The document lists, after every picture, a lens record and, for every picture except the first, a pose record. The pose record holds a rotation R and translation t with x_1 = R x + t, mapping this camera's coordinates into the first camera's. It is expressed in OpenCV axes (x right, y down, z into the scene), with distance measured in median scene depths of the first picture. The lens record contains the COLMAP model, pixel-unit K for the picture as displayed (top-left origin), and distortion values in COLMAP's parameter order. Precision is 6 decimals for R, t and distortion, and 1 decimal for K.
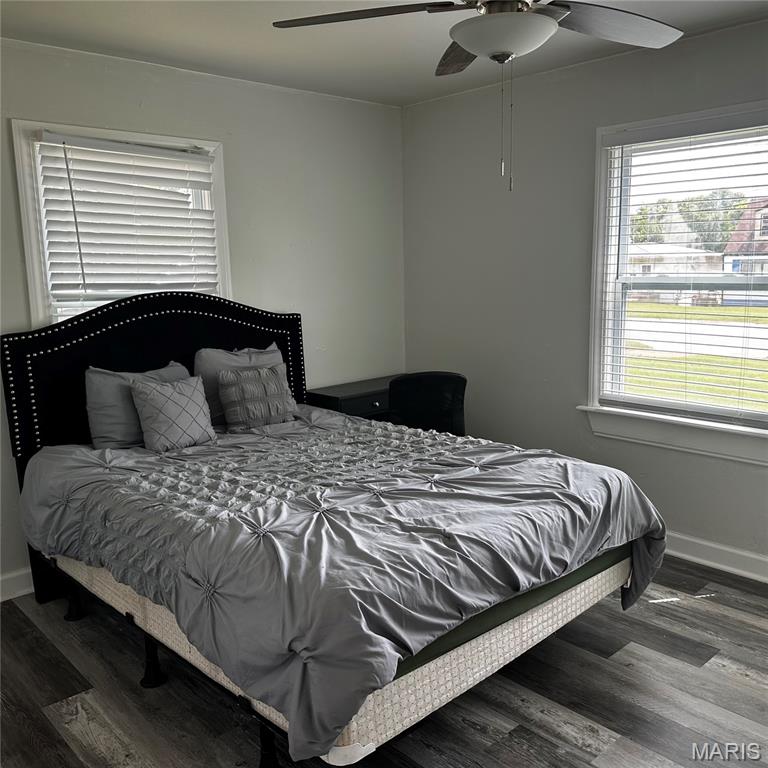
lens RADIAL K [[722.0, 0, 384.0], [0, 722.0, 384.0], [0, 0, 1]] dist [0.081586, -0.149968]
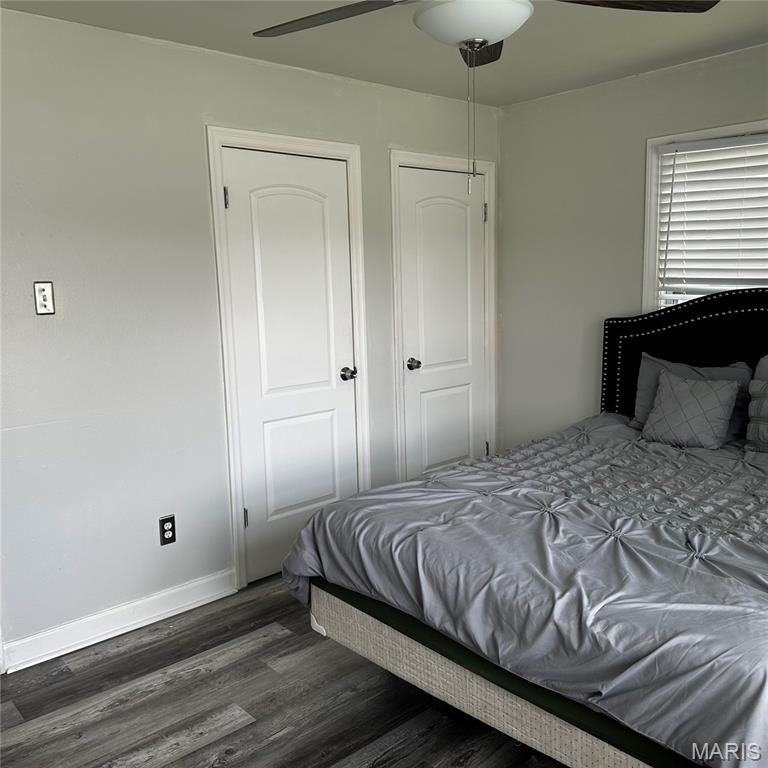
lens RADIAL K [[722.0, 0, 384.0], [0, 722.0, 384.0], [0, 0, 1]] dist [0.081586, -0.149968]
pose [[-0.018742, 0.170810, -0.985126, 0.722583], [-0.133050, 0.976110, 0.171778, -0.116880], [0.990932, 0.134290, 0.004432, 0.607777]]
